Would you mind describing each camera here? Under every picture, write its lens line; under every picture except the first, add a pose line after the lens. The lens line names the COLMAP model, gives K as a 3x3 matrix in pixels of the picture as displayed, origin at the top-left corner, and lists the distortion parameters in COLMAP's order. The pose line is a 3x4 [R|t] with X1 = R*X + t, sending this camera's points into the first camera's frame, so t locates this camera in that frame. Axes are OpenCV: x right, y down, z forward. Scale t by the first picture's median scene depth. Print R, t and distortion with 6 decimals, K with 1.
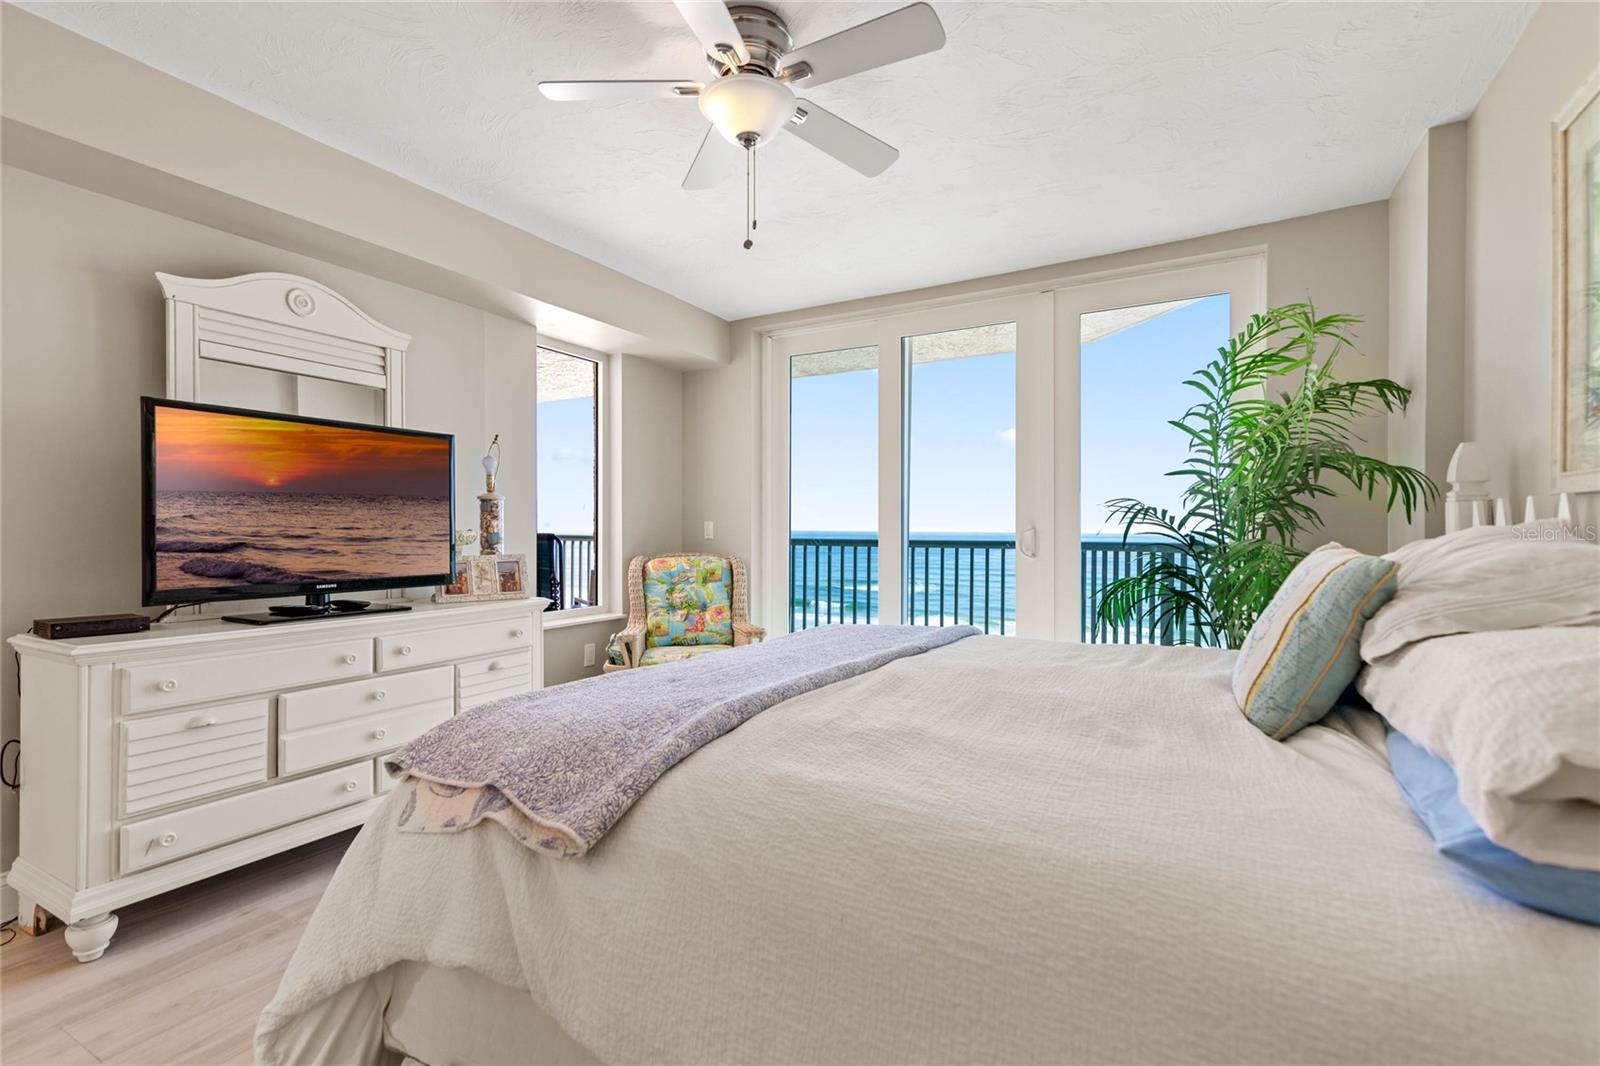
lens RADIAL K [[740.5, 0, 799.4], [0, 740.5, 529.5], [0, 0, 1]] dist [0.015010, -0.000210]
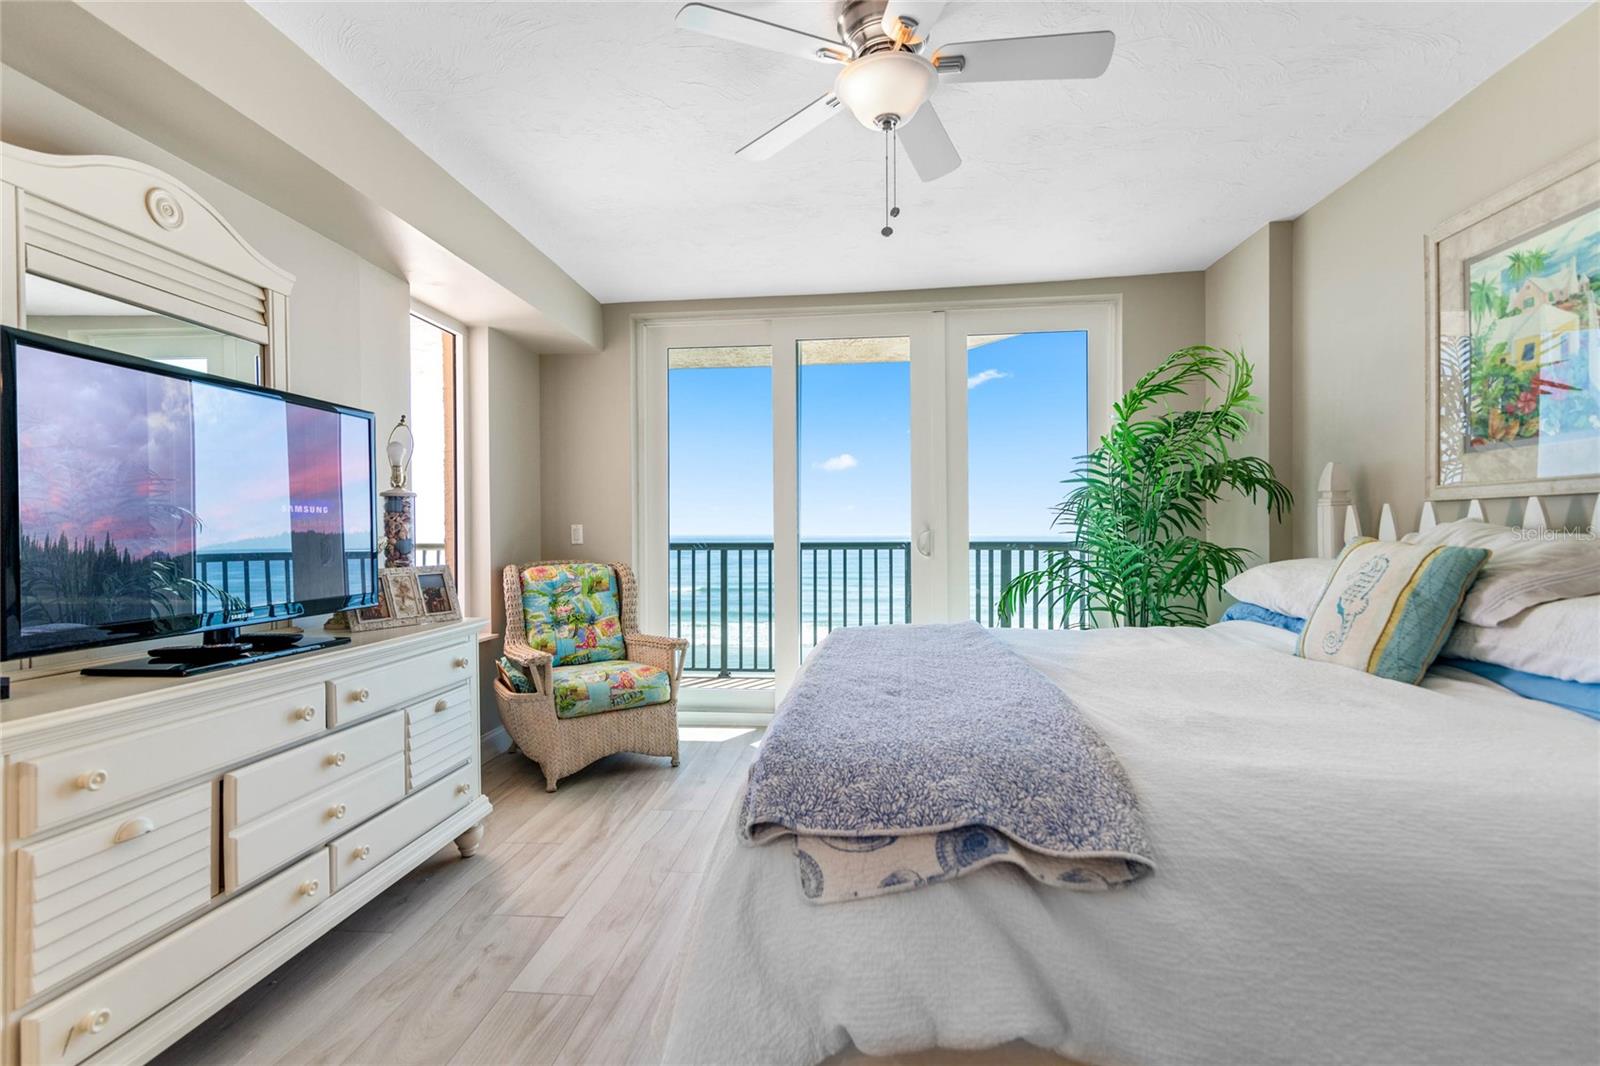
lens RADIAL K [[738.6, 0, 800.0], [0, 738.6, 533.0], [0, 0, 1]] dist [0.014228, -0.000409]
pose [[0.915684, -0.008377, 0.401811, -0.394581], [0.008656, 0.999962, 0.001122, 0.001097], [-0.401806, 0.002450, 0.915722, 0.122850]]
